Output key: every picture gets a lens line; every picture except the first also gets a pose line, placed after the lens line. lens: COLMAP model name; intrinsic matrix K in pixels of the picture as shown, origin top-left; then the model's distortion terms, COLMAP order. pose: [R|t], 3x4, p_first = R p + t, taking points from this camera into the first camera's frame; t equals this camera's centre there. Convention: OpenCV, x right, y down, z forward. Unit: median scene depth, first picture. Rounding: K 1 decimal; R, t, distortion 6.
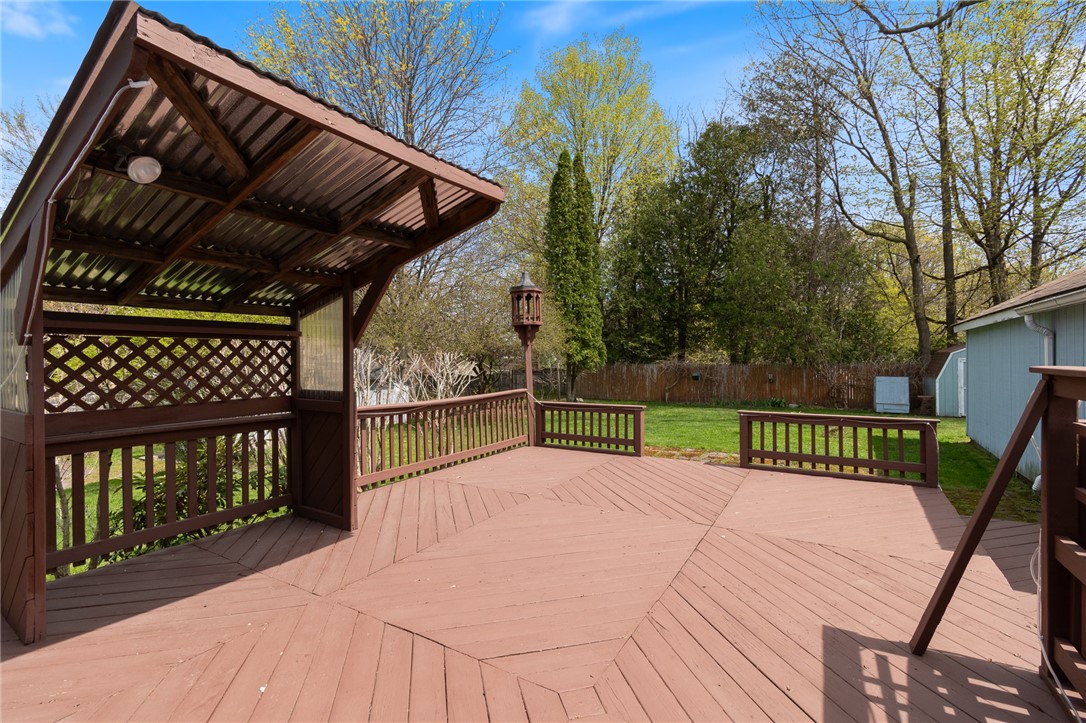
lens RADIAL K [[483.8, 0, 543.0], [0, 483.8, 361.5], [0, 0, 1]] dist [-0.000886, 0.000046]
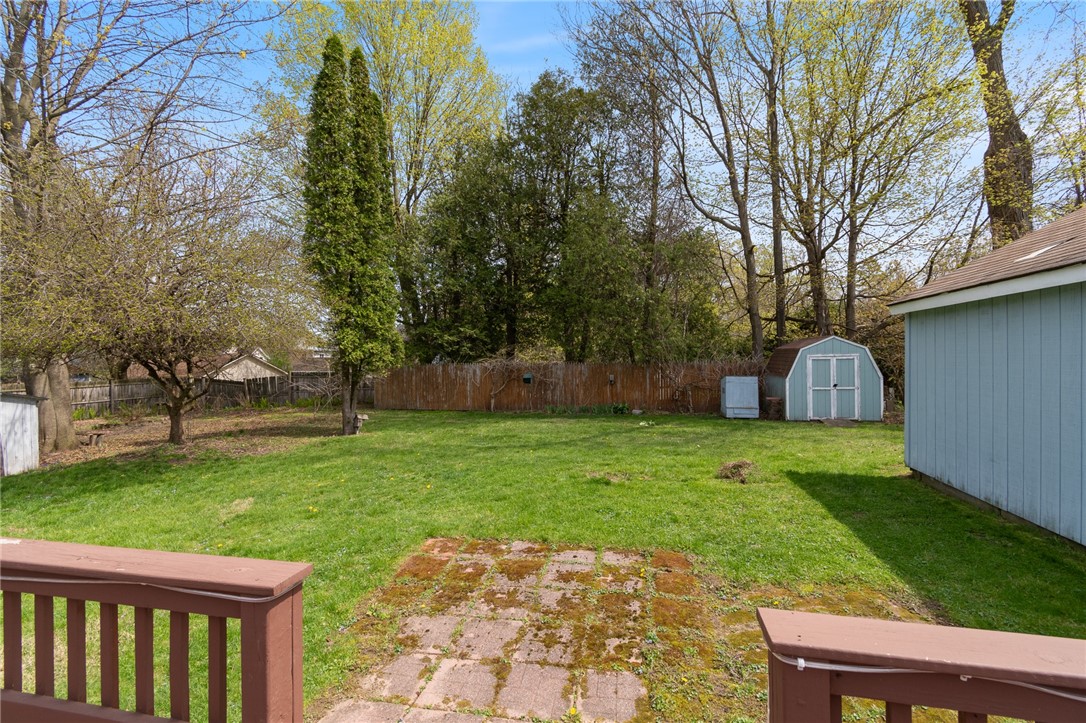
lens RADIAL K [[483.8, 0, 543.0], [0, 483.8, 361.5], [0, 0, 1]] dist [-0.000886, 0.000046]
pose [[0.942391, -0.004342, 0.334485, 0.074989], [0.003531, 0.999989, 0.003032, 0.000346], [-0.334494, -0.001677, 0.942396, 0.244037]]
